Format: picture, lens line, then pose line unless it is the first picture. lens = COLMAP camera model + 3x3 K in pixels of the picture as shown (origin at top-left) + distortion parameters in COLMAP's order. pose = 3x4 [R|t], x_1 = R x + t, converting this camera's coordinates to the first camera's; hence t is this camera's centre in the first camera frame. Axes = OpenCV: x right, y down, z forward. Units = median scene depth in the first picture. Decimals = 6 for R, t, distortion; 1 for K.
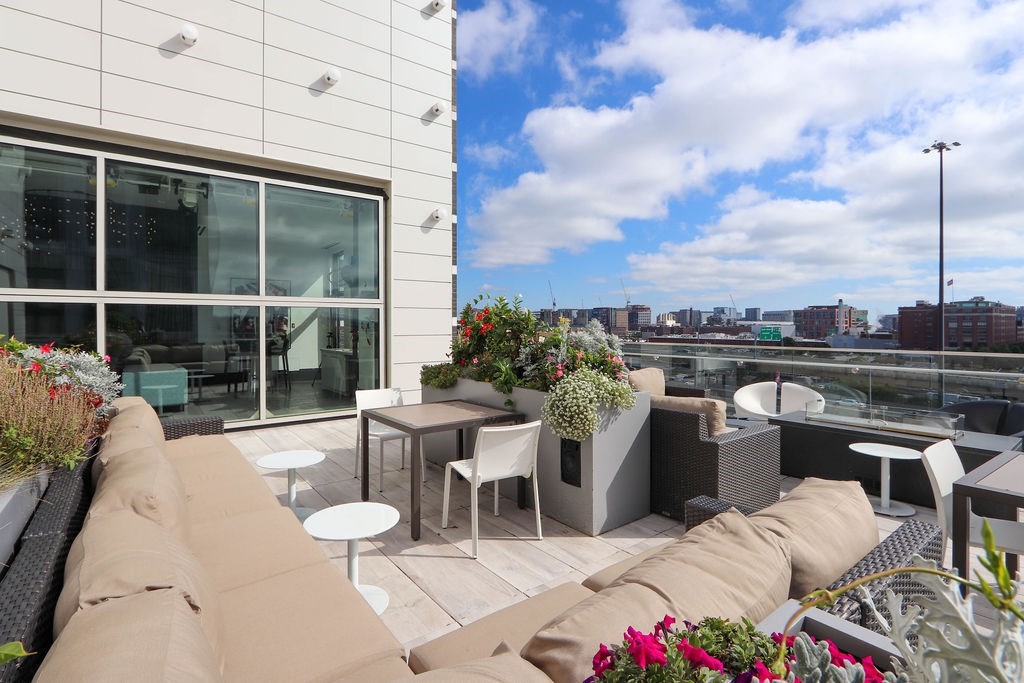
lens RADIAL K [[497.8, 0, 512.7], [0, 497.8, 320.1], [0, 0, 1]] dist [0.000156, 0.000011]
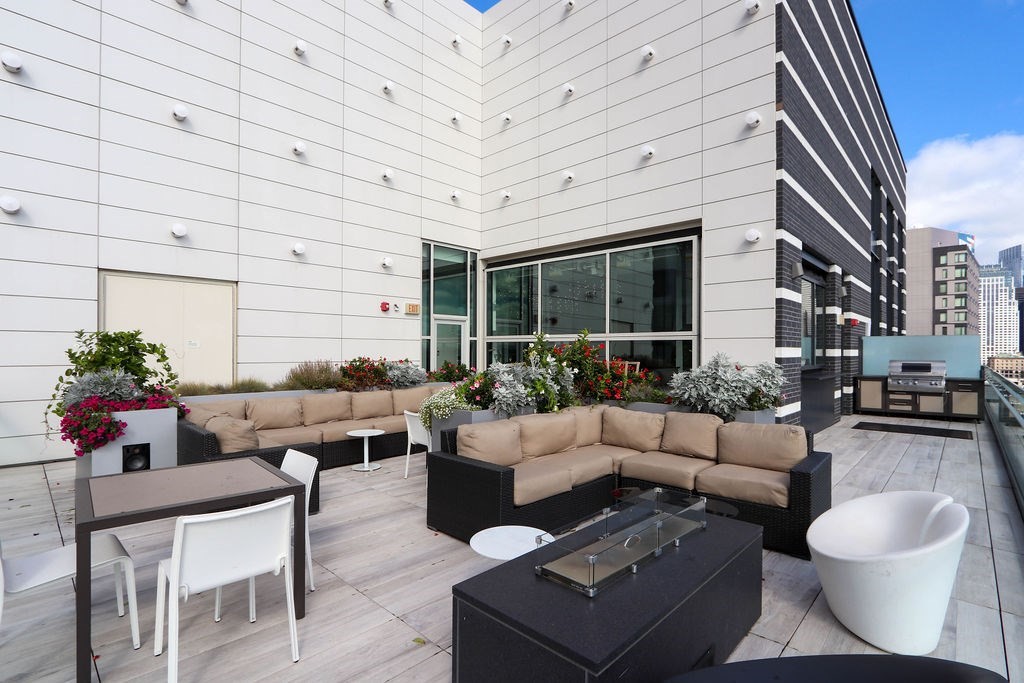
lens RADIAL K [[479.0, 0, 512.0], [0, 479.0, 341.5], [0, 0, 1]] dist [-0.000324, -0.000021]
pose [[0.159833, -0.018722, -0.986966, 0.682853], [-0.004665, 0.999795, -0.019720, 0.001799], [0.987133, 0.007756, 0.159713, 0.447841]]
